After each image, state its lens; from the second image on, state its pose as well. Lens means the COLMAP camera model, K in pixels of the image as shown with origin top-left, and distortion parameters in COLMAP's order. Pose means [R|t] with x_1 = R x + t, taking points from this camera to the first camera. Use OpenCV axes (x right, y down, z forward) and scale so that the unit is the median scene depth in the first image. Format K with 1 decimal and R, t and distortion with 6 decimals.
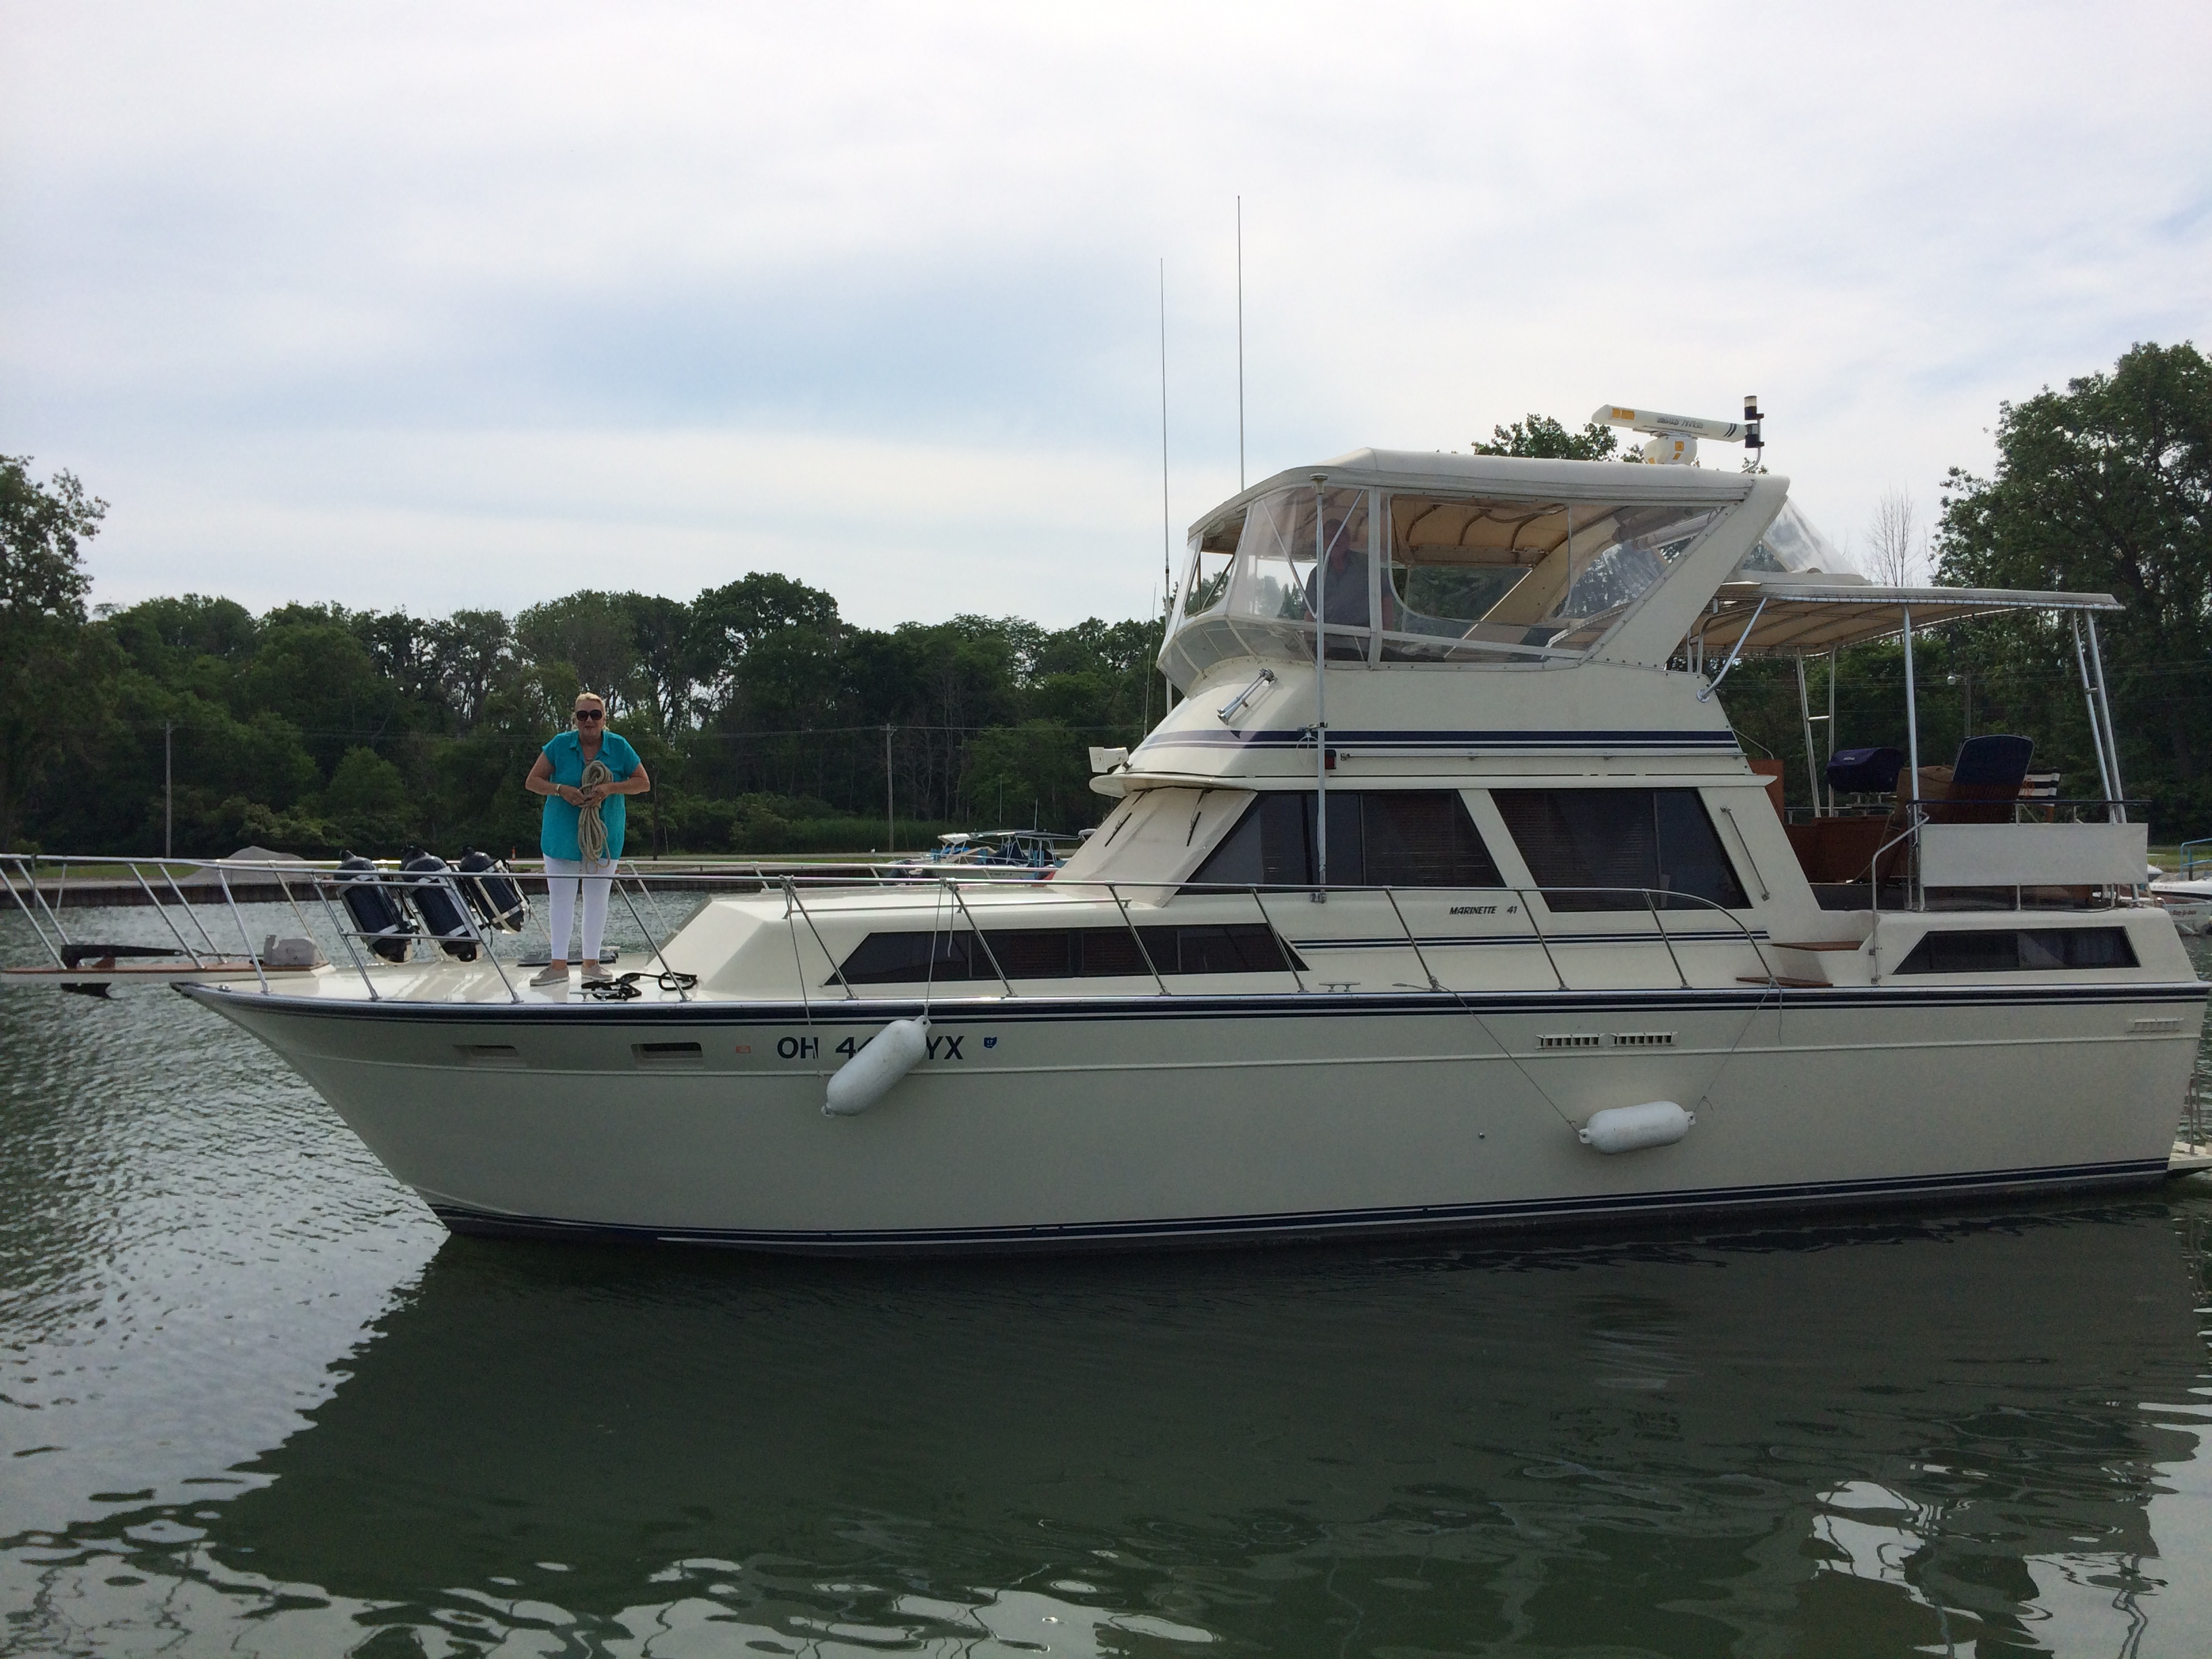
lens RADIAL K [[1836.6, 0, 1116.1], [0, 1836.6, 840.3], [0, 0, 1]] dist [0.087651, -0.132364]
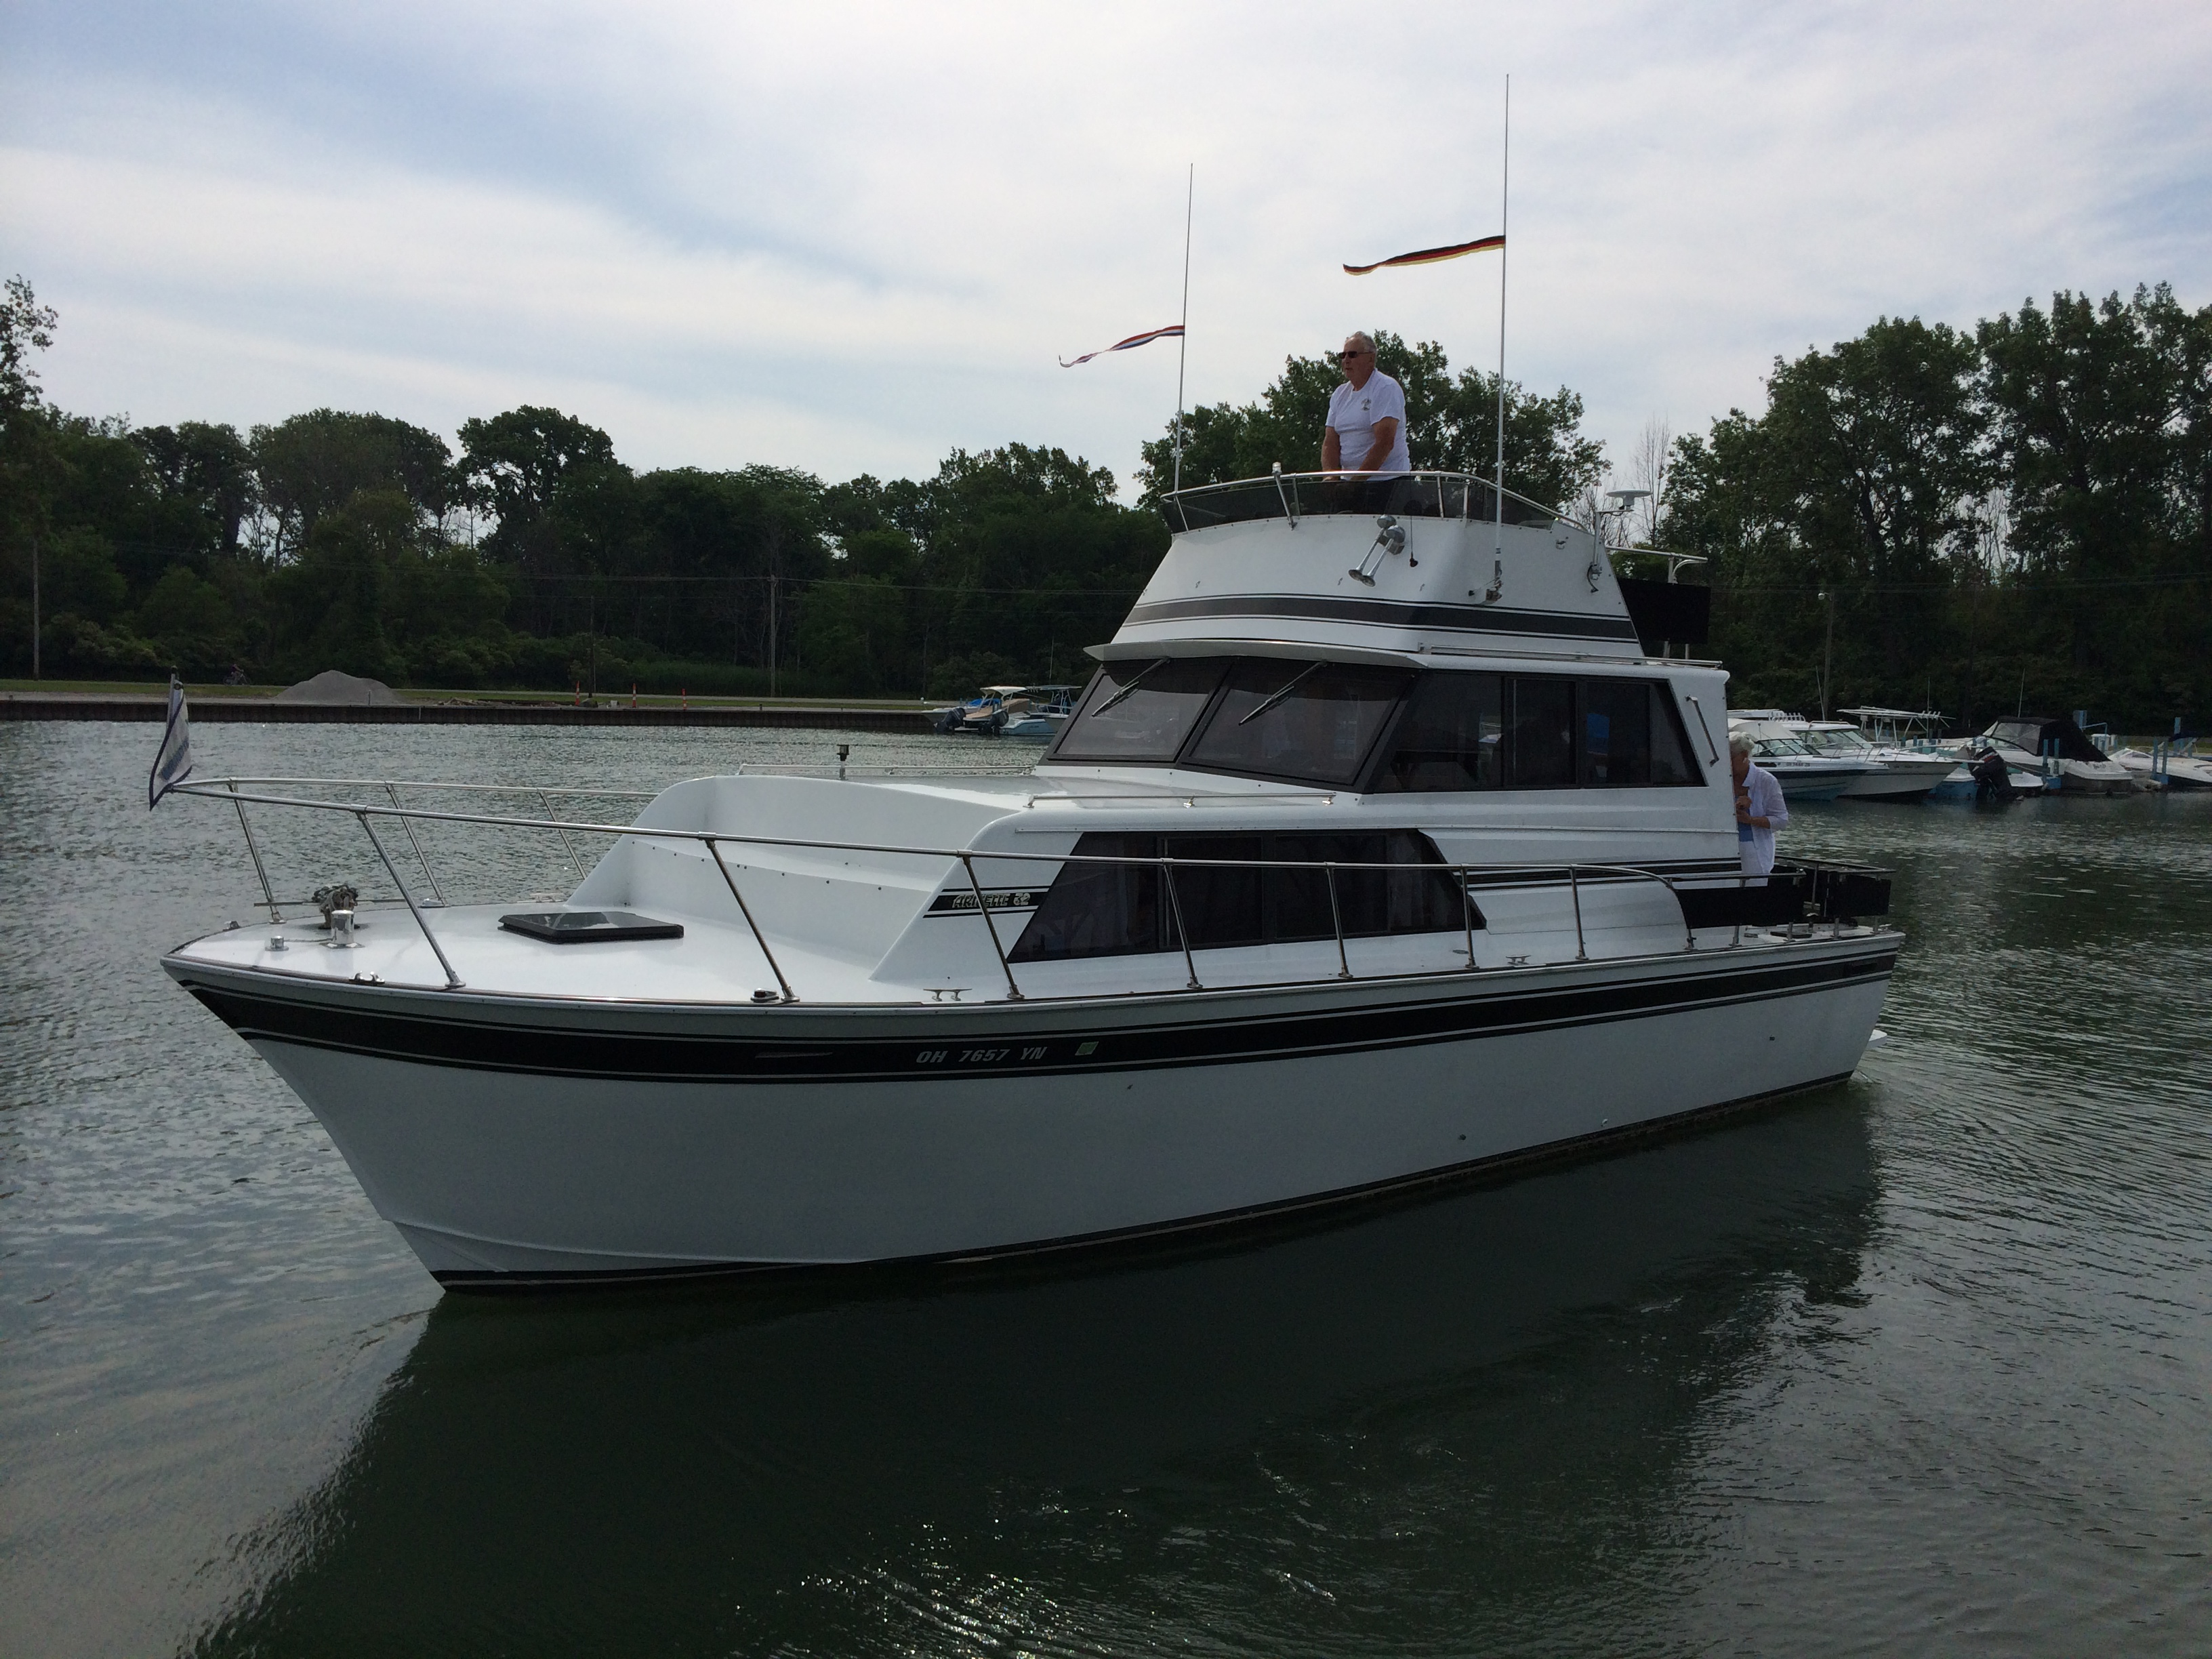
lens RADIAL K [[1836.6, 0, 1113.5], [0, 1836.6, 820.7], [0, 0, 1]] dist [0.087651, -0.132364]
pose [[0.977159, 0.024798, 0.211056, -0.105621], [-0.038795, 0.997295, 0.062436, 0.002424], [-0.208936, -0.069197, 0.975478, -0.054726]]
